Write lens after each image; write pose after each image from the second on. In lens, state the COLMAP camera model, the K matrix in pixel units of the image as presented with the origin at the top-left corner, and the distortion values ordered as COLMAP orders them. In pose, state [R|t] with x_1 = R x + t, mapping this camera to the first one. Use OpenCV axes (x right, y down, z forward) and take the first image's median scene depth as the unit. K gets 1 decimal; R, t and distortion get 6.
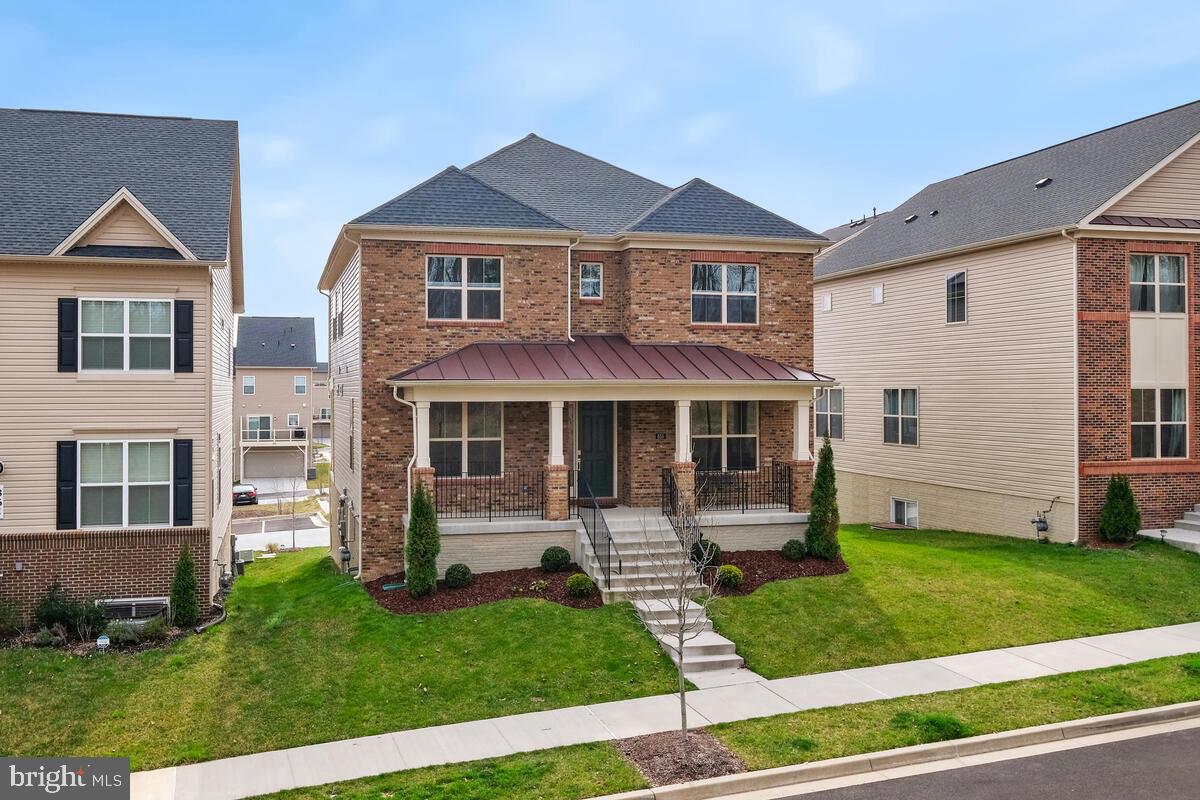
lens RADIAL K [[779.1, 0, 600.0], [0, 779.1, 400.0], [0, 0, 1]] dist [0.003581, 0.000953]
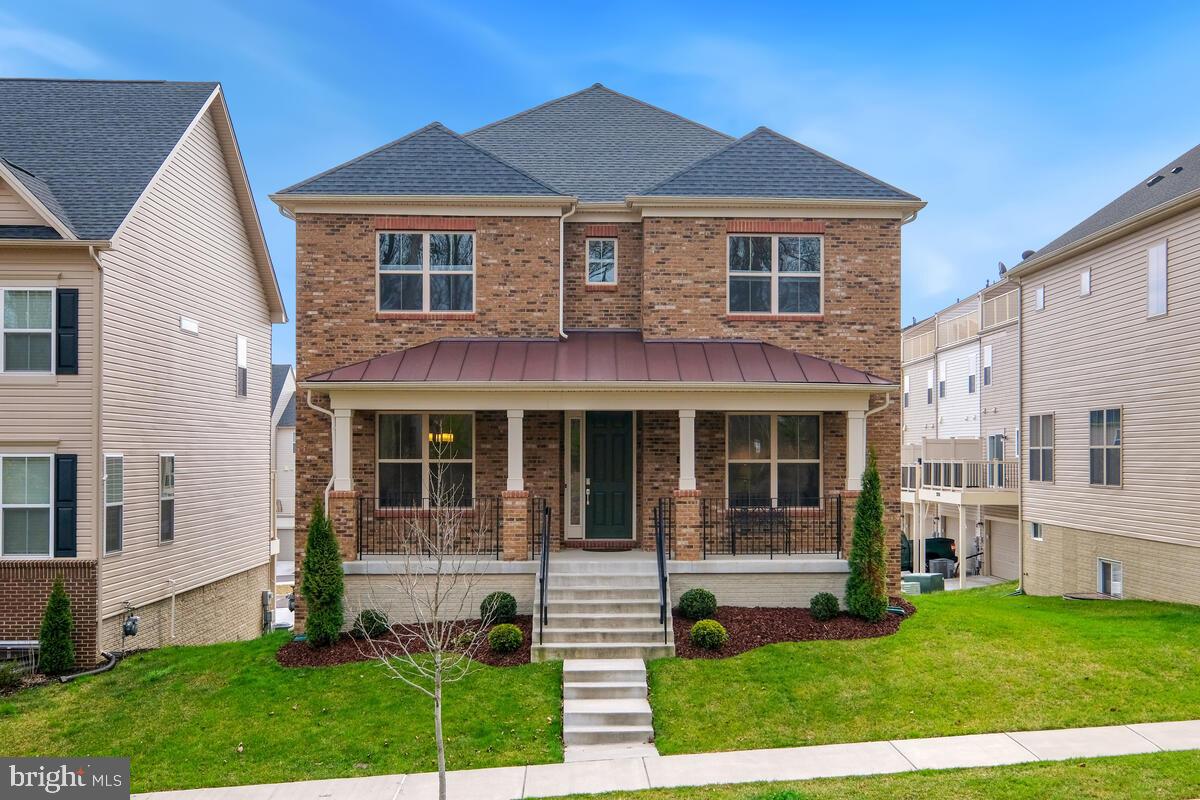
lens RADIAL K [[999.2, 0, 600.6], [0, 999.2, 432.3], [0, 0, 1]] dist [0.010386, 0.001881]
pose [[0.990411, 0.001113, -0.138149, 0.145610], [-0.000915, 0.999998, 0.001497, 0.019385], [0.138151, -0.001356, 0.990410, 0.008218]]
